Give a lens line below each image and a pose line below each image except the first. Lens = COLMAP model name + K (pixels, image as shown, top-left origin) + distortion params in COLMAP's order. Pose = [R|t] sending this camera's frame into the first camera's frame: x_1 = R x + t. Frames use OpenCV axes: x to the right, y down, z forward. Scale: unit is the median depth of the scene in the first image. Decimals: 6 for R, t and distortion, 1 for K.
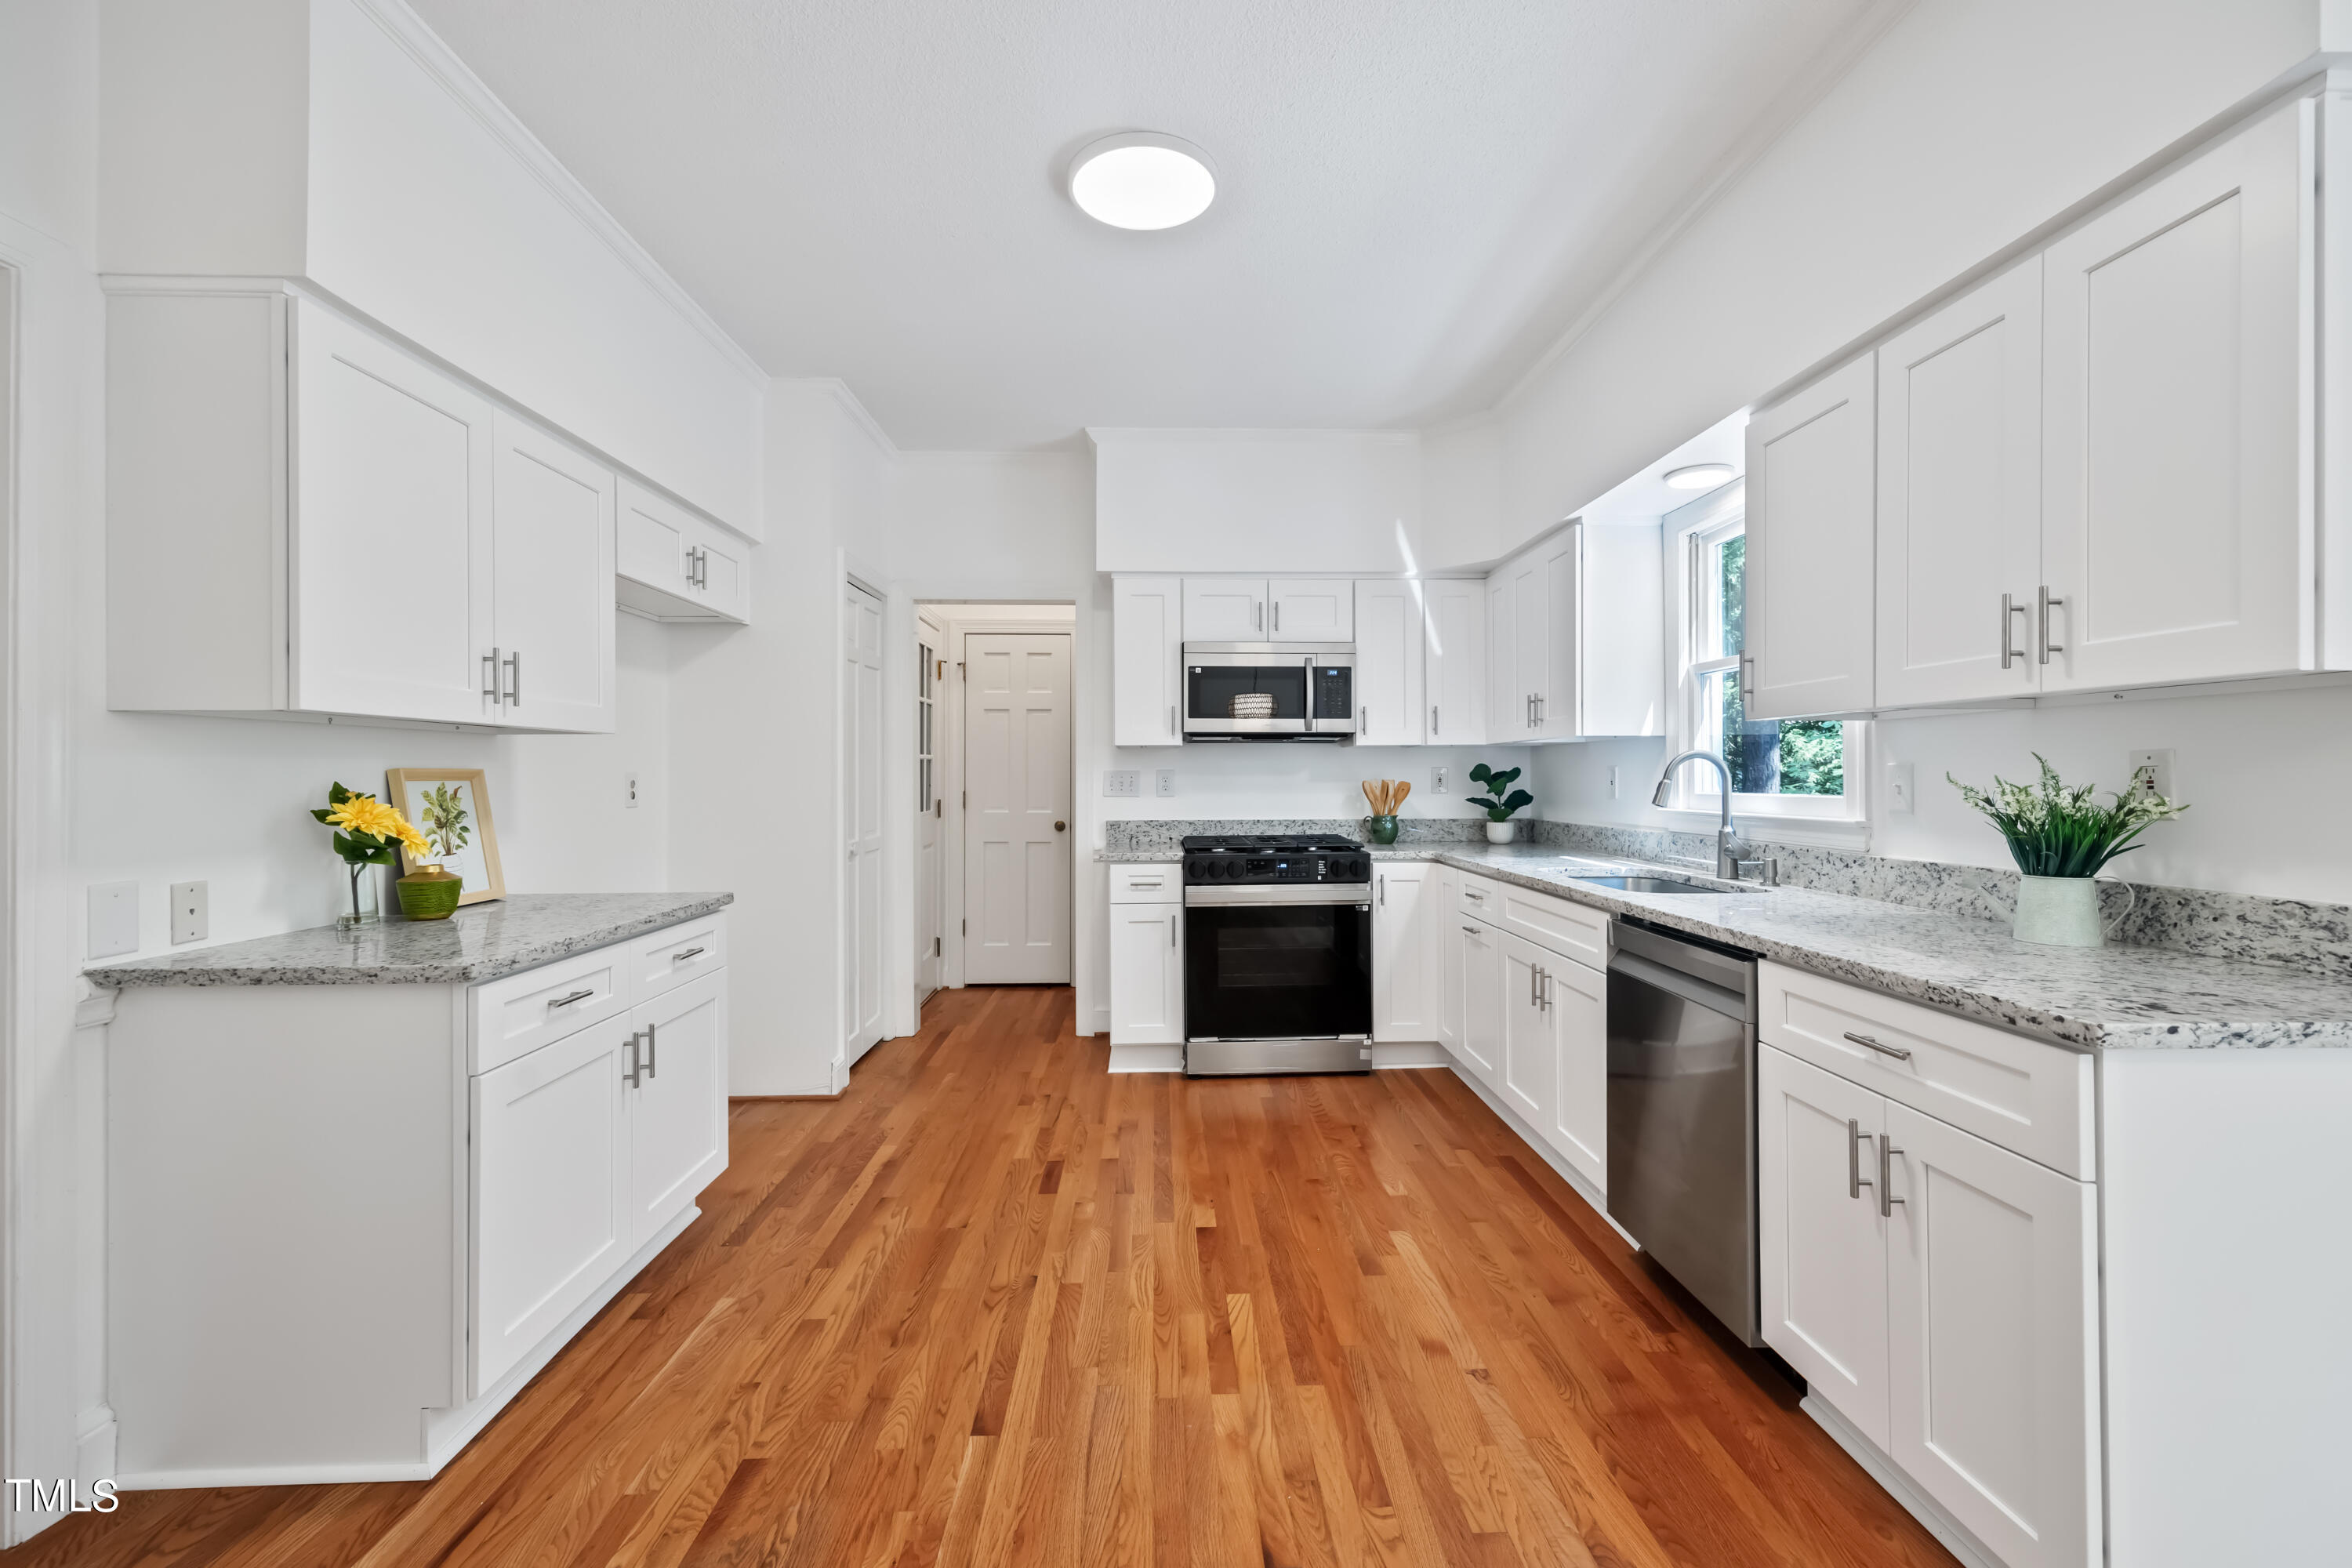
lens RADIAL K [[986.9, 0, 1184.2], [0, 986.9, 777.2], [0, 0, 1]] dist [0.001437, 0.000092]
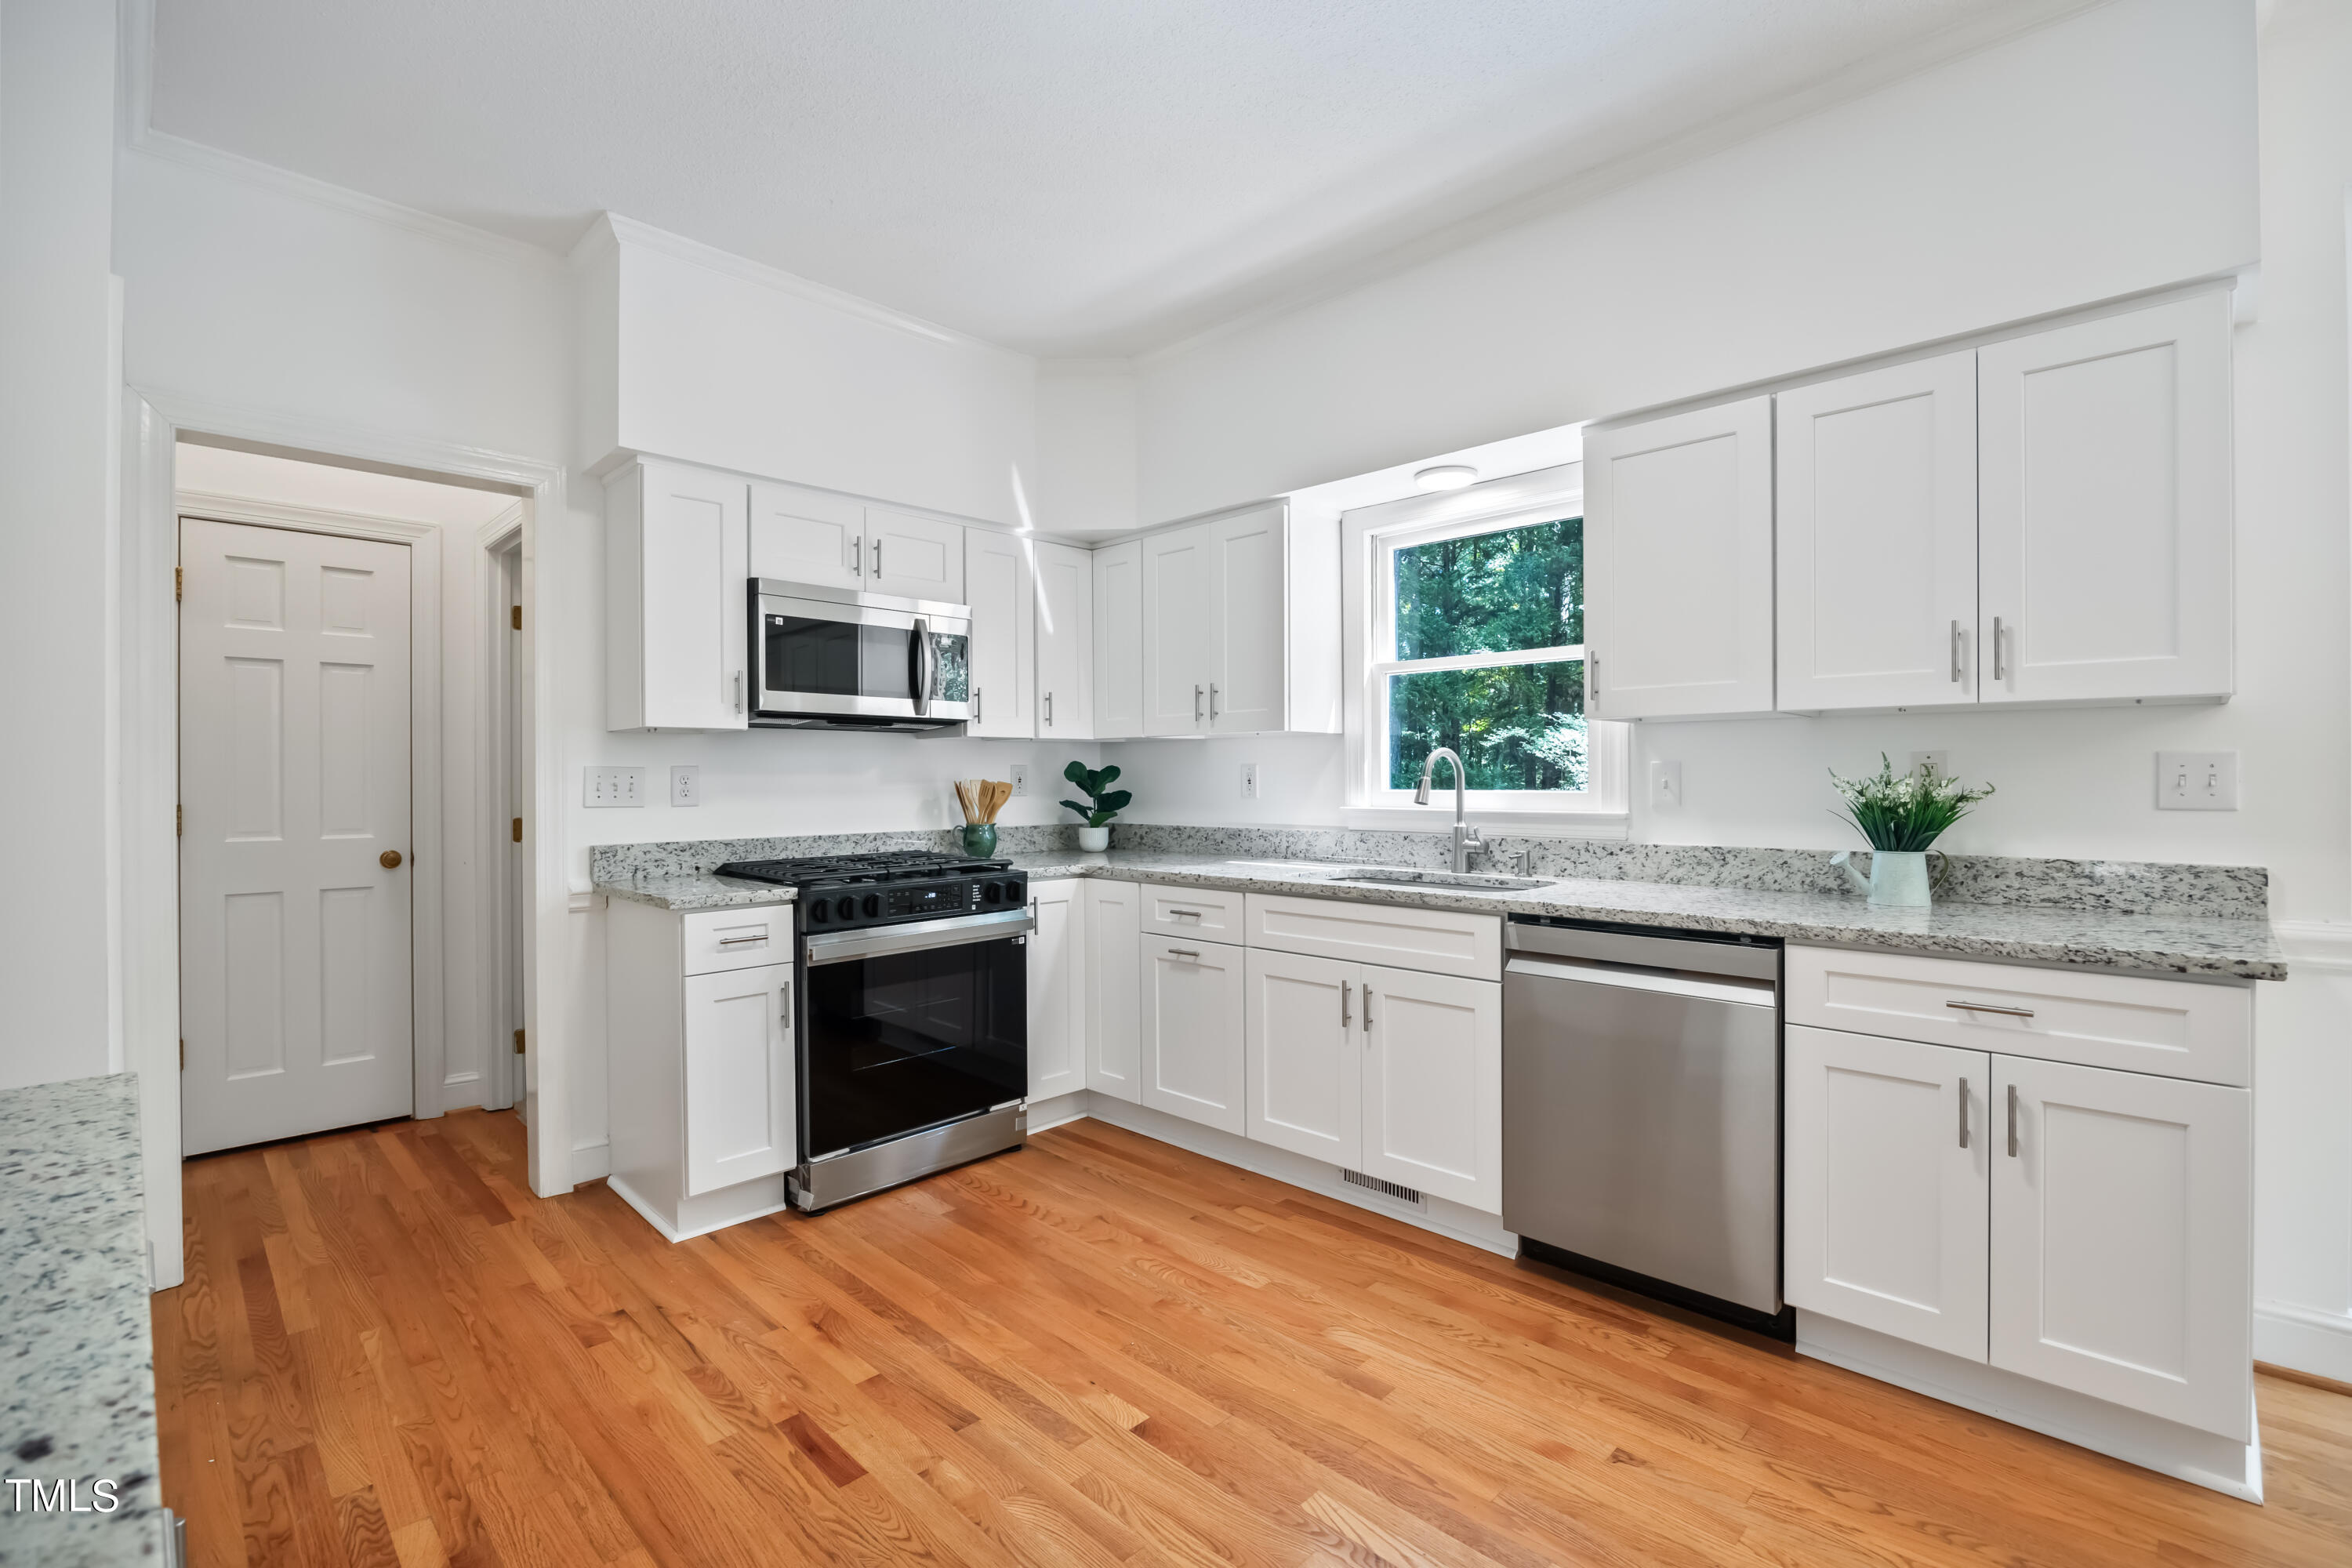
lens RADIAL K [[1041.2, 0, 1176.0], [0, 1041.2, 784.0], [0, 0, 1]] dist [-0.019533, 0.000621]
pose [[0.727520, -0.005655, 0.686064, -0.351406], [0.003075, 0.999983, 0.004981, 0.002986], [-0.686080, -0.001515, 0.727524, 0.353799]]
